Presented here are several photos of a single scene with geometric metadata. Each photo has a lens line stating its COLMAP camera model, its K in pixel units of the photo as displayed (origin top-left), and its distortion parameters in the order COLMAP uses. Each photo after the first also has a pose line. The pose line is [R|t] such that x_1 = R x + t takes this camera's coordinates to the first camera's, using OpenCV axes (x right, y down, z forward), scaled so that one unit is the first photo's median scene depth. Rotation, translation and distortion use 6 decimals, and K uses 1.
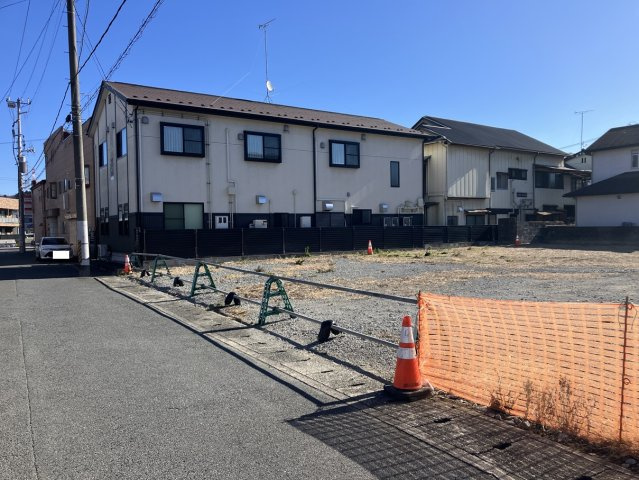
lens RADIAL K [[519.8, 0, 319.5], [0, 519.8, 240.0], [0, 0, 1]] dist [0.046605, -0.047863]
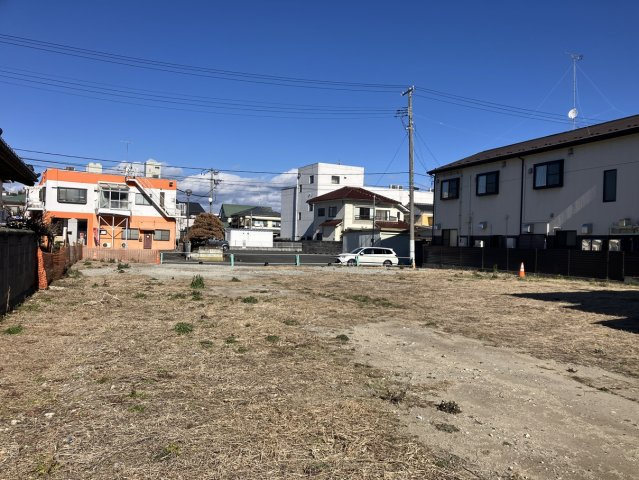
lens RADIAL K [[519.8, 0, 319.5], [0, 519.8, 240.0], [0, 0, 1]] dist [0.046605, -0.047863]
pose [[-0.207802, 0.003996, -0.978163, 1.160330], [-0.042243, 0.999022, 0.013055, -0.038411], [0.977258, 0.044034, -0.207430, 0.822809]]
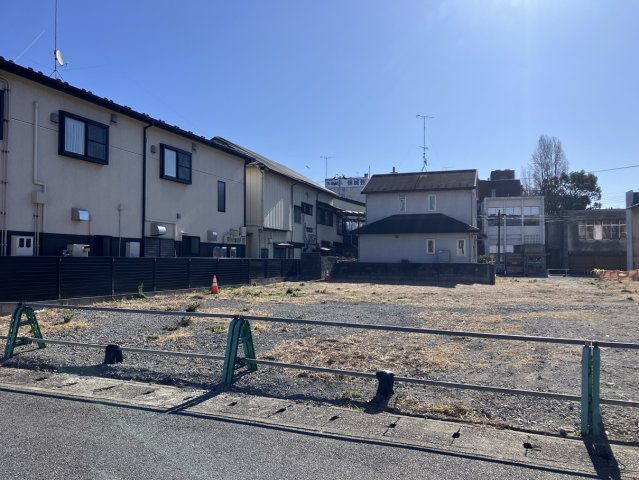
lens RADIAL K [[519.8, 0, 319.5], [0, 519.8, 240.0], [0, 0, 1]] dist [0.046605, -0.047863]
pose [[0.817425, 0.042385, 0.574474, -0.233678], [-0.005413, 0.997810, -0.065917, -0.001369], [-0.576010, 0.050773, 0.815864, 0.249356]]
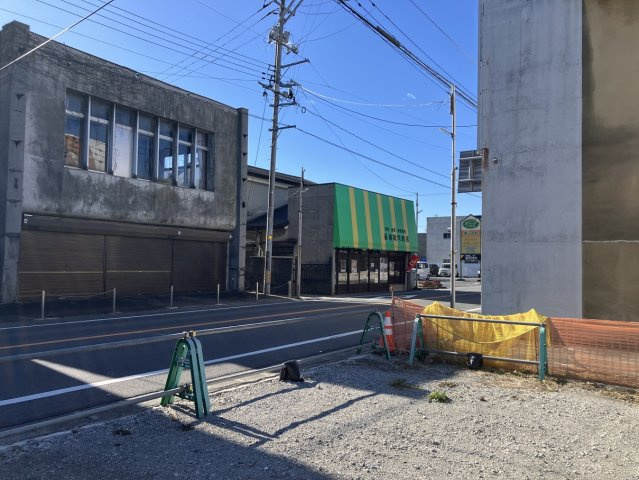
lens RADIAL K [[519.8, 0, 319.5], [0, 519.8, 240.0], [0, 0, 1]] dist [0.046605, -0.047863]
pose [[-0.343206, 0.054800, 0.937660, 1.624435], [0.004387, 0.998379, -0.056743, -0.054102], [-0.939250, -0.015361, -0.342890, 1.565414]]
